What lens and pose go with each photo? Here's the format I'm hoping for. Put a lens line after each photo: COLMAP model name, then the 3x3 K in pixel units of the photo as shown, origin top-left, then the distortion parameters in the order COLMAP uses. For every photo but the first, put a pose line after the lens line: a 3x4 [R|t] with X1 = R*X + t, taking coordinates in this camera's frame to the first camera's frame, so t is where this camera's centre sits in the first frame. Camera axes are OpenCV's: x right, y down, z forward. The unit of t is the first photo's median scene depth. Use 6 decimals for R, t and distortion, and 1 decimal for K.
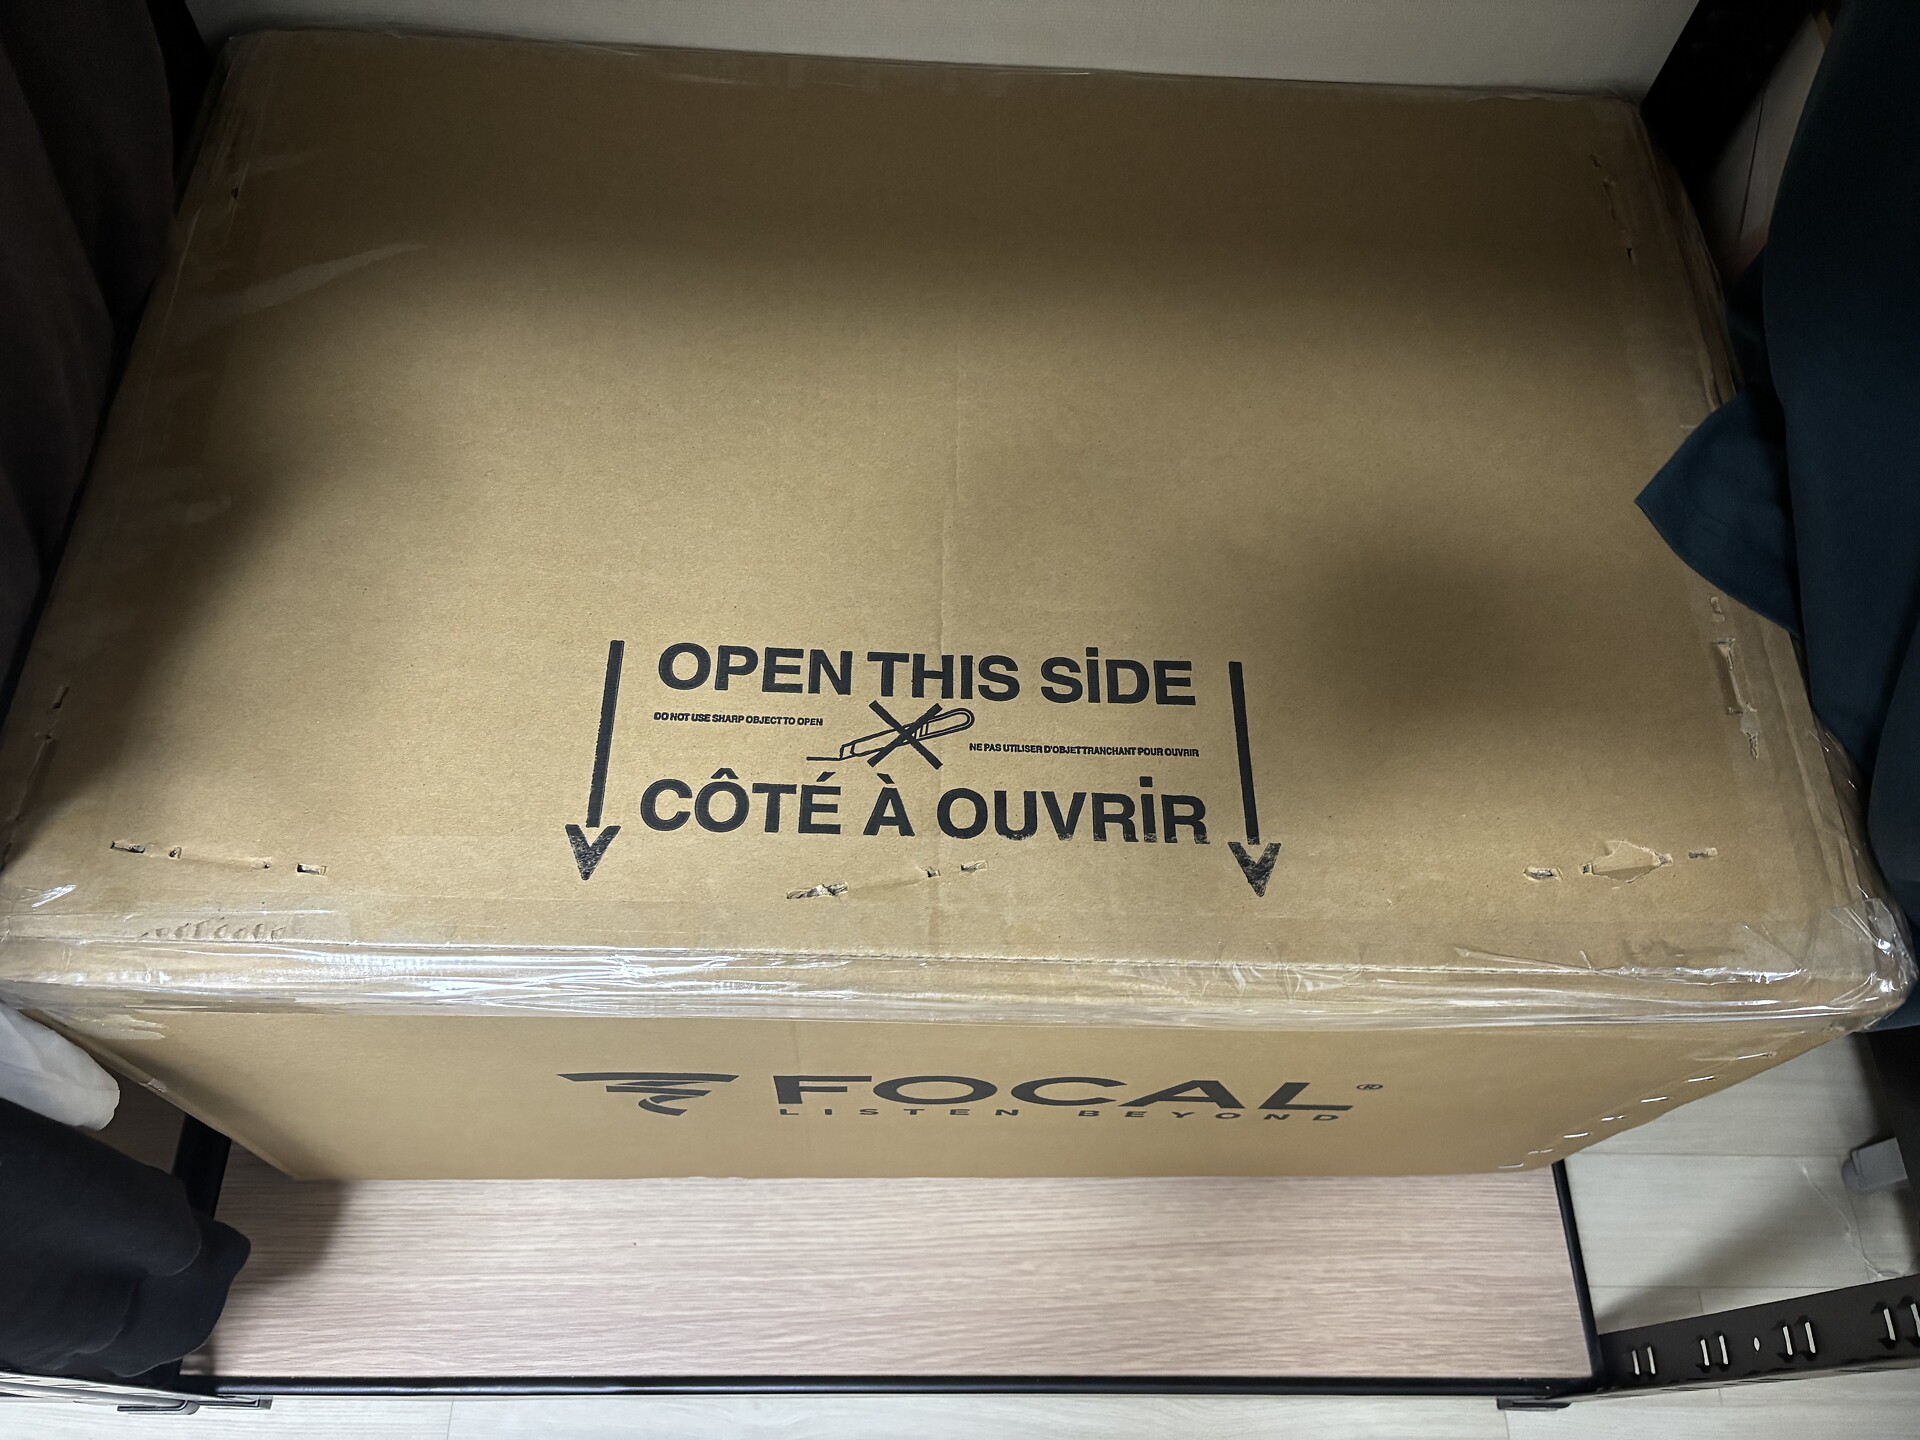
lens RADIAL K [[1451.6, 0, 960.0], [0, 1451.6, 720.0], [0, 0, 1]] dist [0.045190, -0.084821]
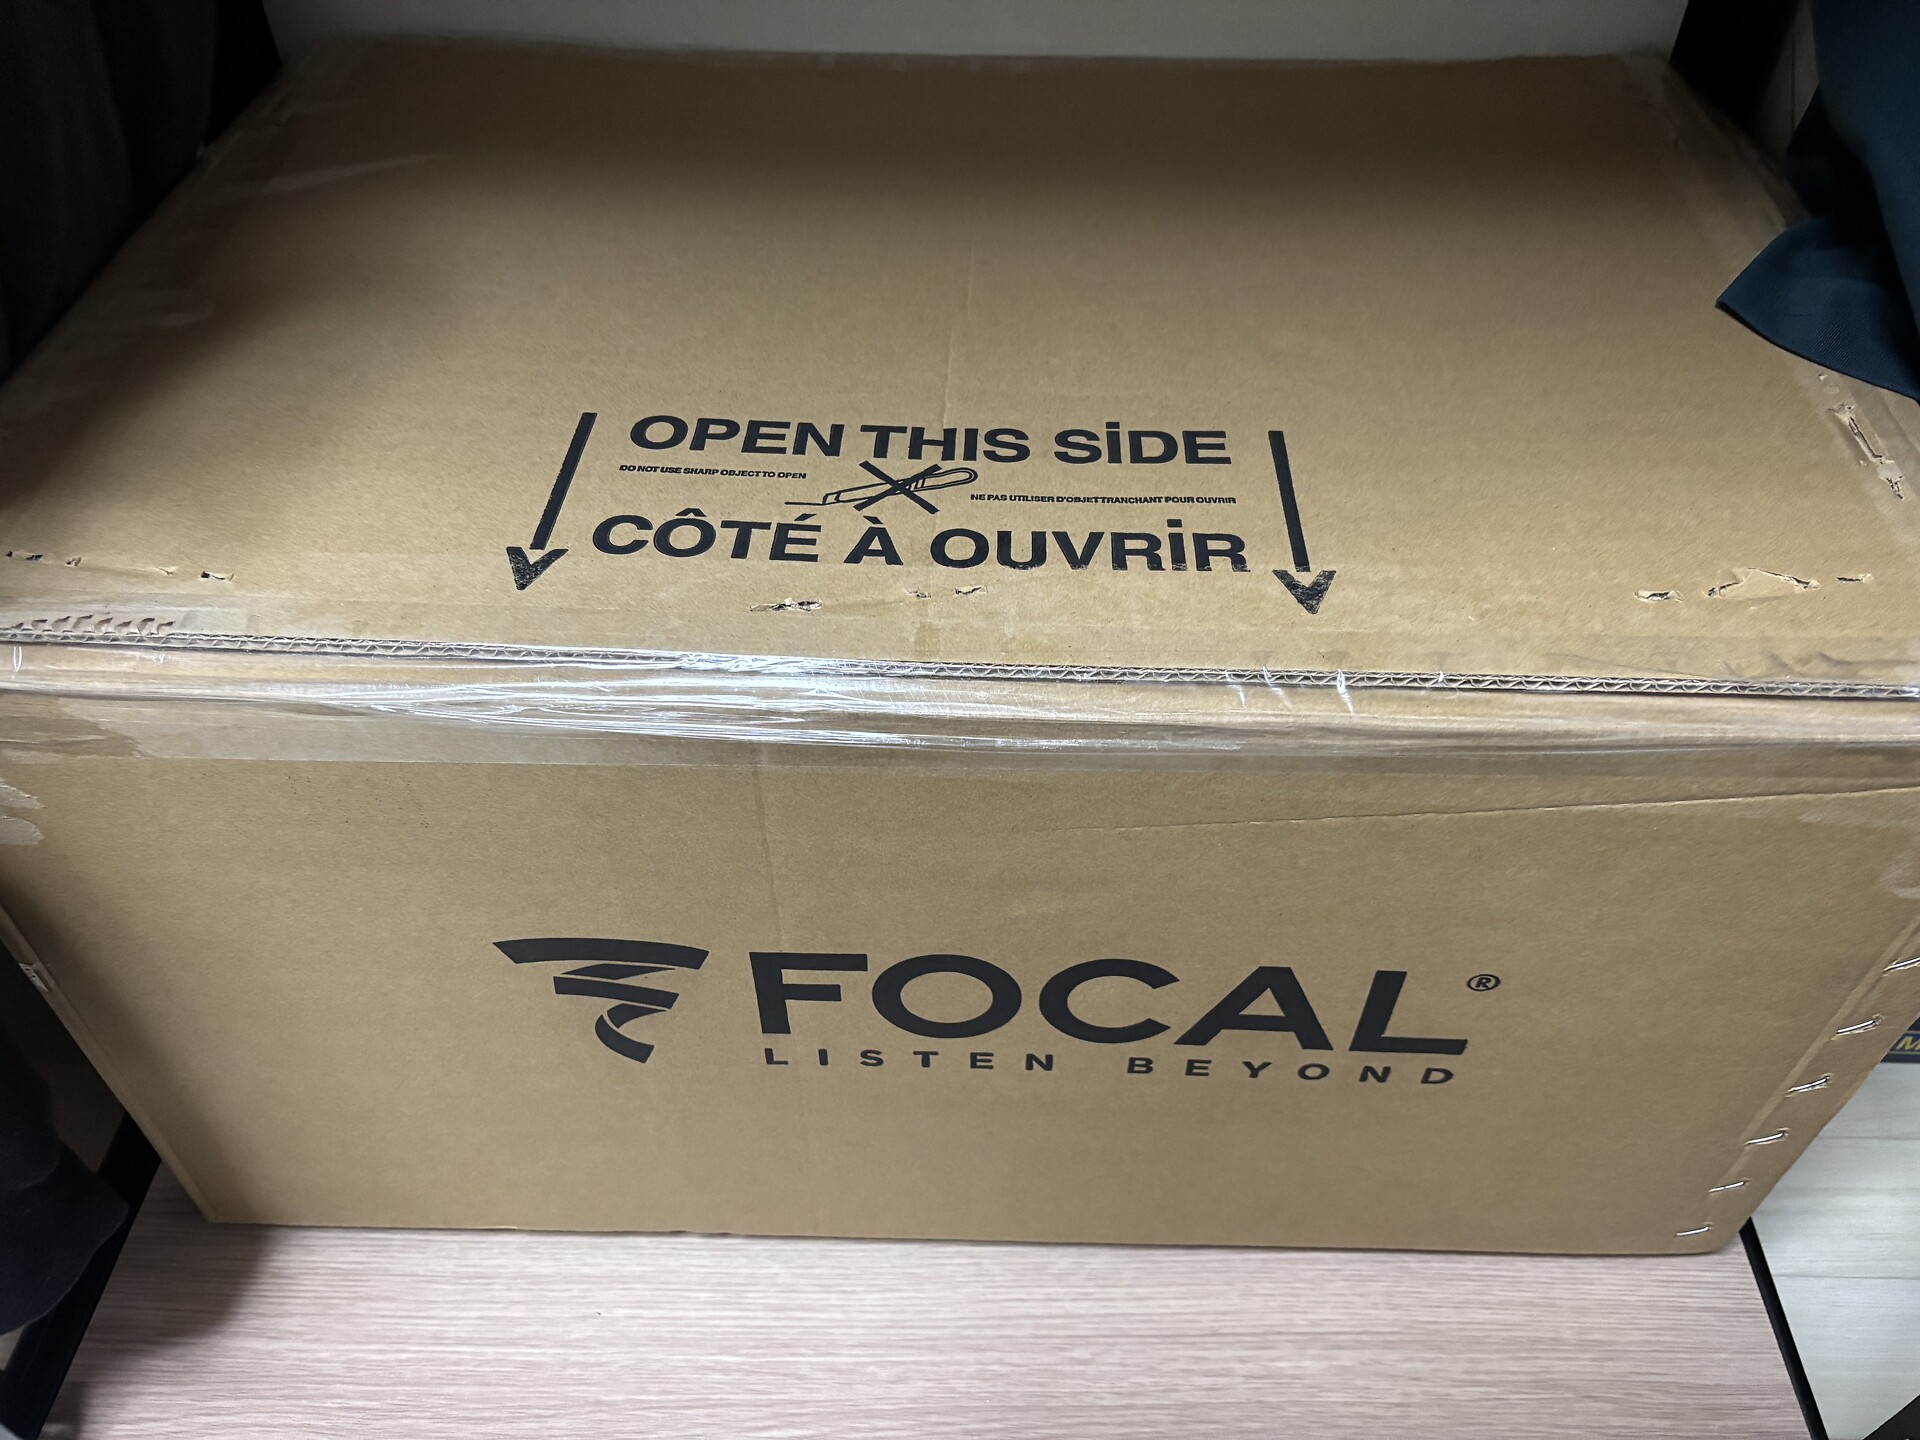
lens RADIAL K [[1468.2, 0, 962.4], [0, 1468.2, 807.2], [0, 0, 1]] dist [0.047338, -0.091674]
pose [[0.997336, -0.015833, -0.071209, 0.060076], [-0.004981, 0.959101, -0.283020, 0.437363], [0.072778, 0.282621, 0.956467, 0.195026]]
